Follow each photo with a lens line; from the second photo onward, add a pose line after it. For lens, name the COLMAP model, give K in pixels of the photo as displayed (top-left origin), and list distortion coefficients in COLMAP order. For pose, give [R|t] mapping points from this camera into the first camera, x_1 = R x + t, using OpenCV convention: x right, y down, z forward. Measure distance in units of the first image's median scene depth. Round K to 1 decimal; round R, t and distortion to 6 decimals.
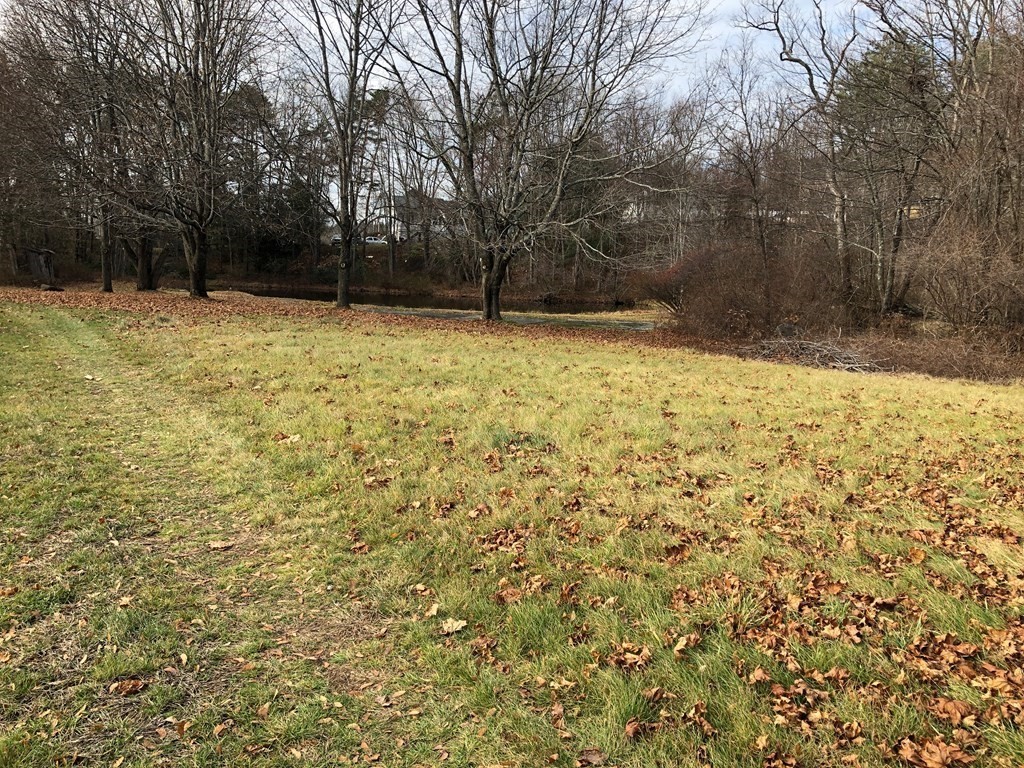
lens RADIAL K [[840.1, 0, 510.4], [0, 840.1, 387.3], [0, 0, 1]] dist [0.008074, -0.000652]
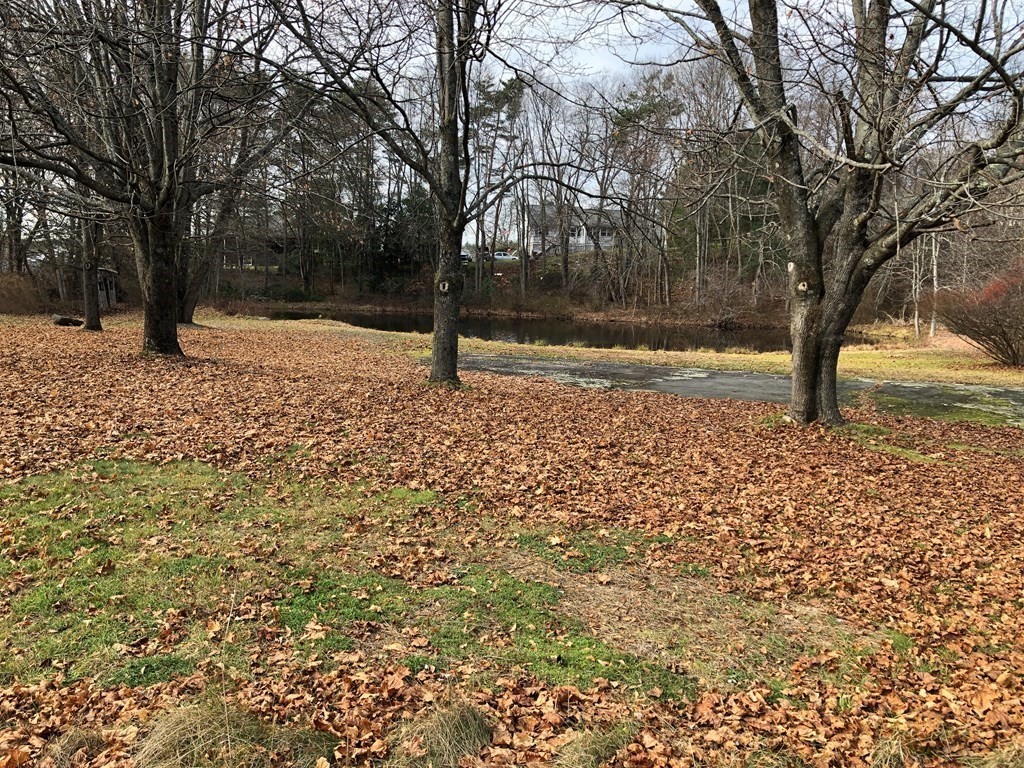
lens RADIAL K [[840.1, 0, 511.3], [0, 840.1, 382.4], [0, 0, 1]] dist [0.008074, -0.000652]
pose [[0.989259, 0.006408, -0.146035, -0.030036], [-0.010426, 0.999587, -0.026768, -0.022800], [0.145803, 0.028003, 0.988917, 0.162441]]
